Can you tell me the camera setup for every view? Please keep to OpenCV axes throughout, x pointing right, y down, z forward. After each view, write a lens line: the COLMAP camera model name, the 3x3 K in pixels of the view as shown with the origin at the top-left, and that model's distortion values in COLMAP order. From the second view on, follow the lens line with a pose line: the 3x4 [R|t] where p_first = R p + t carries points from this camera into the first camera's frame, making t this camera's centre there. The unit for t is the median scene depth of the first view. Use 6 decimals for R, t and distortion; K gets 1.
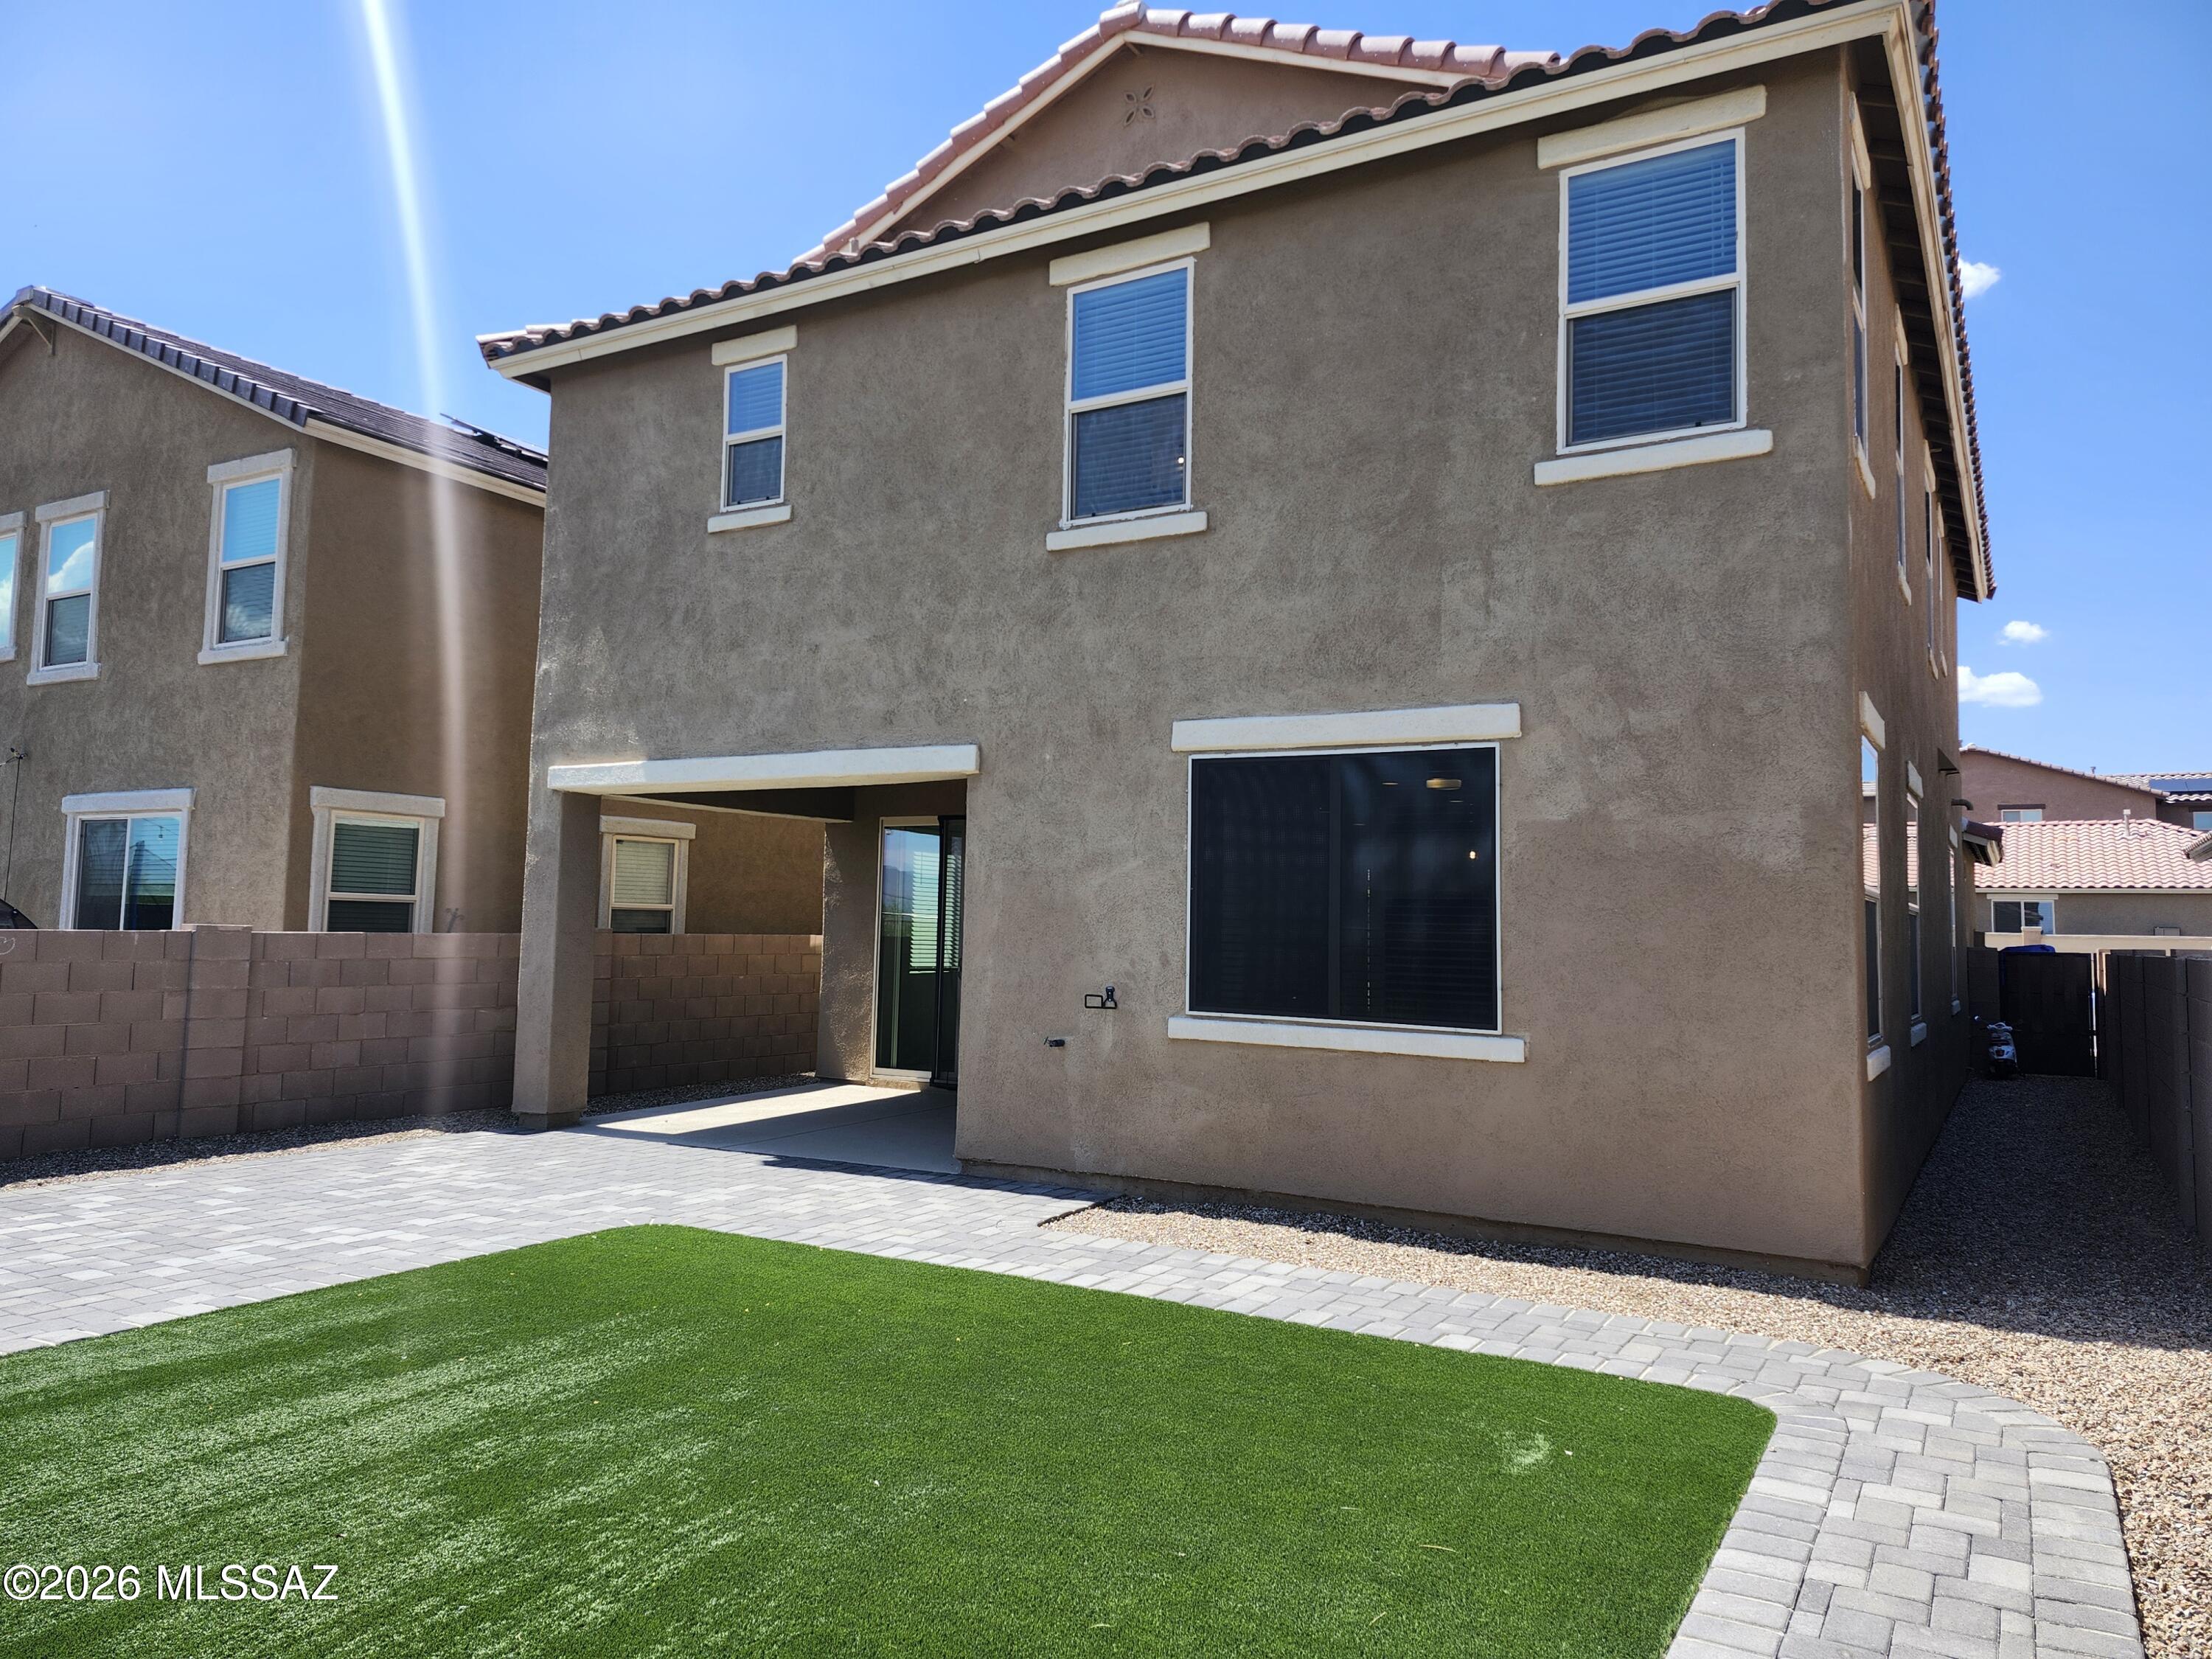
lens RADIAL K [[1504.1, 0, 1109.4], [0, 1504.1, 798.4], [0, 0, 1]] dist [0.140583, -0.179090]
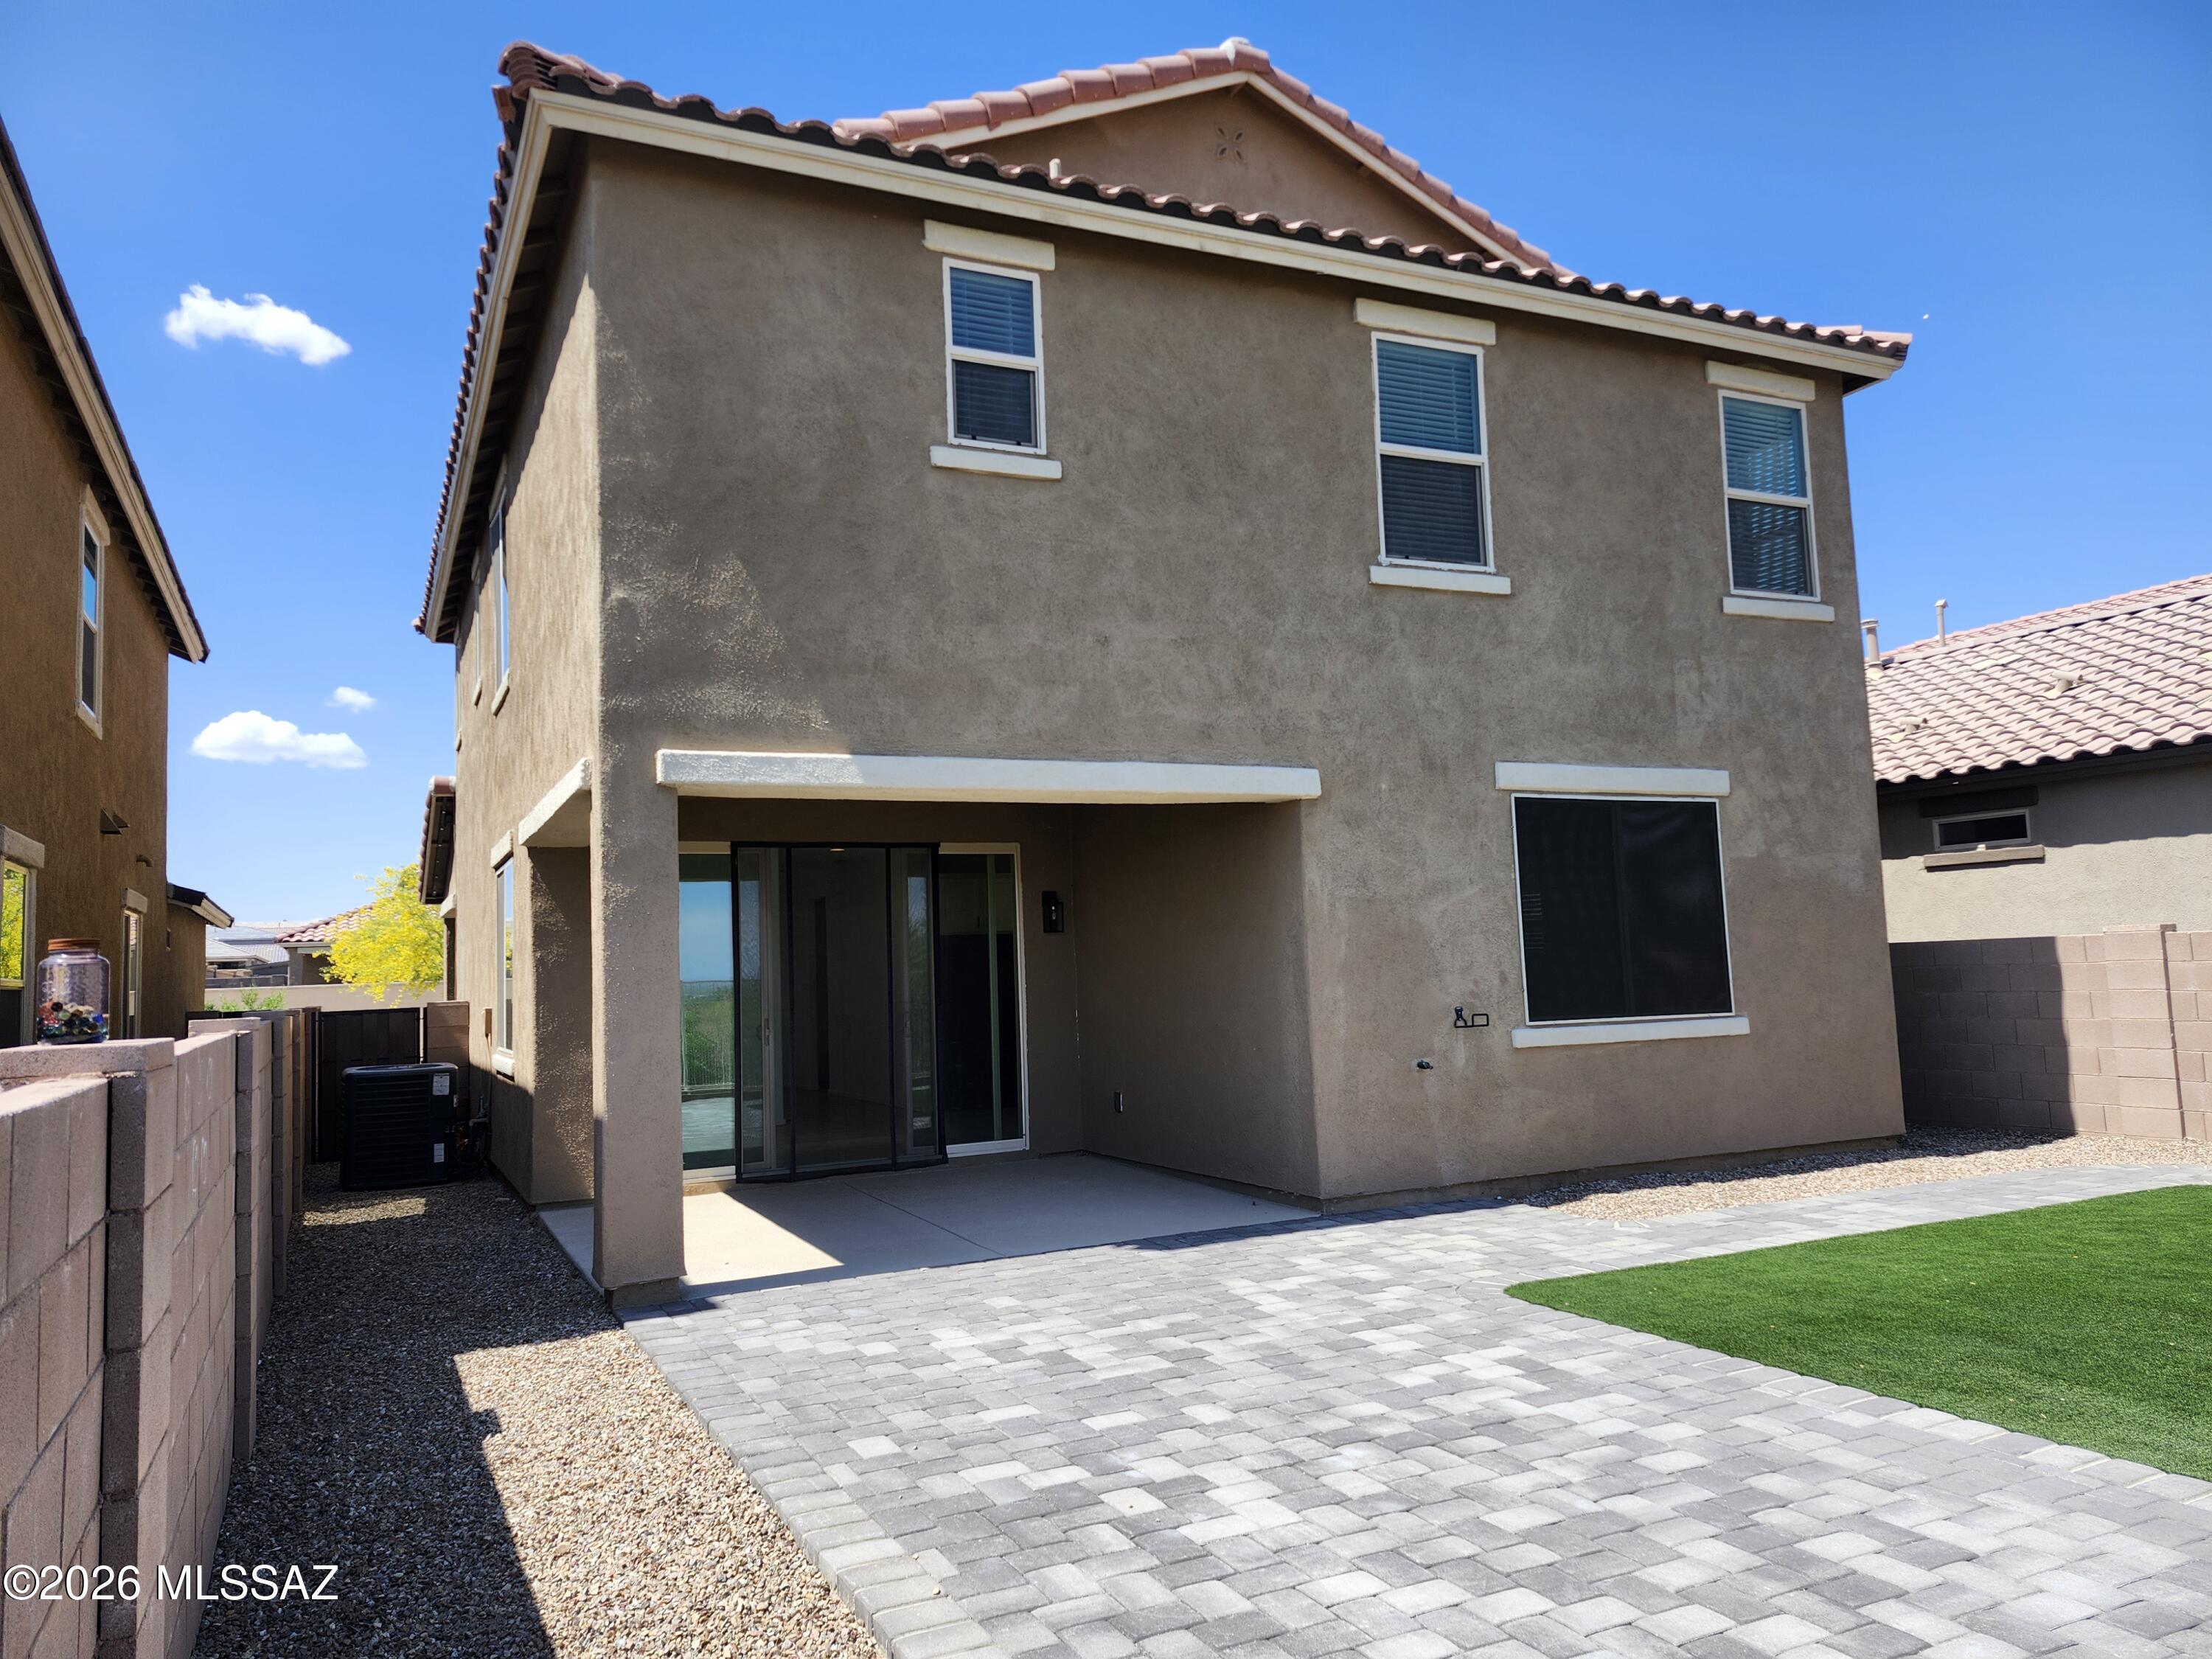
lens RADIAL K [[1536.9, 0, 1079.2], [0, 1536.9, 833.4], [0, 0, 1]] dist [0.136354, -0.195619]
pose [[0.555934, 0.033272, 0.830560, -1.037704], [-0.021738, 0.999439, -0.025487, 0.035608], [-0.830942, -0.003885, 0.556345, 0.601822]]
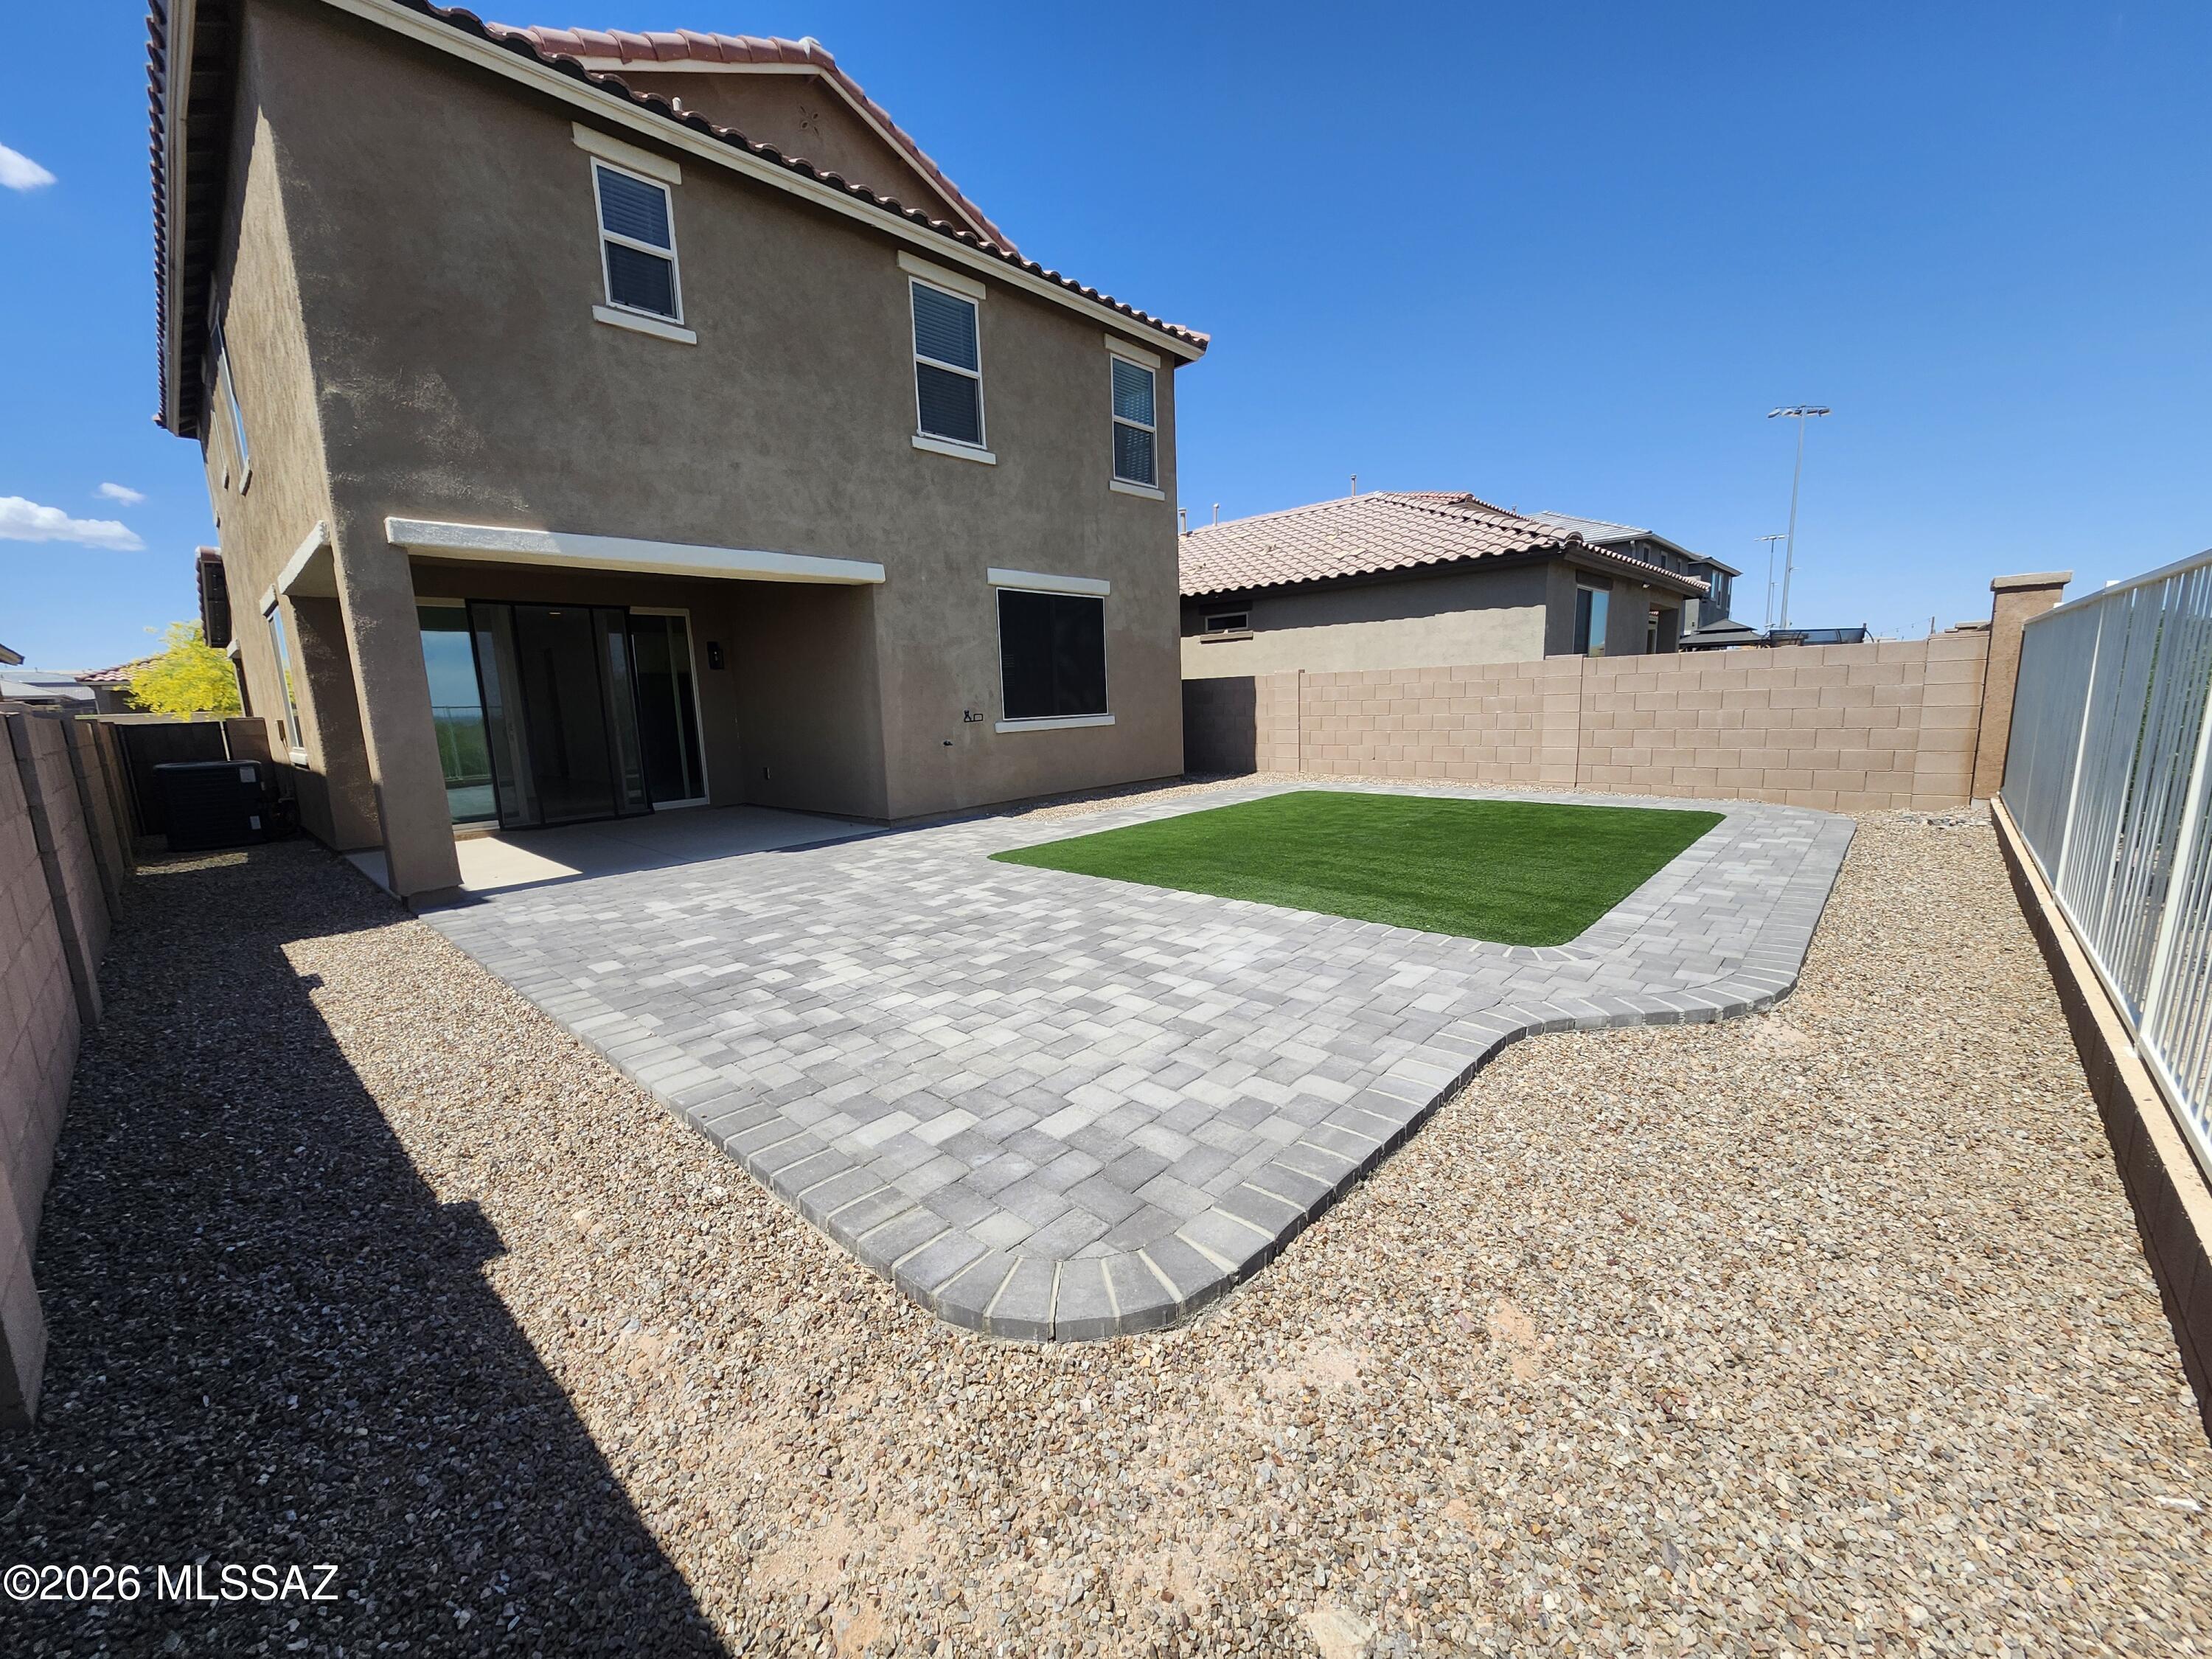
lens RADIAL K [[877.2, 0, 1095.5], [0, 877.2, 838.5], [0, 0, 1]] dist [0.001319, 0.000039]
pose [[0.212506, -0.184860, 0.959514, -1.021926], [-0.040579, 0.979426, 0.197684, 0.057541], [-0.976317, -0.080945, 0.200632, 0.598287]]
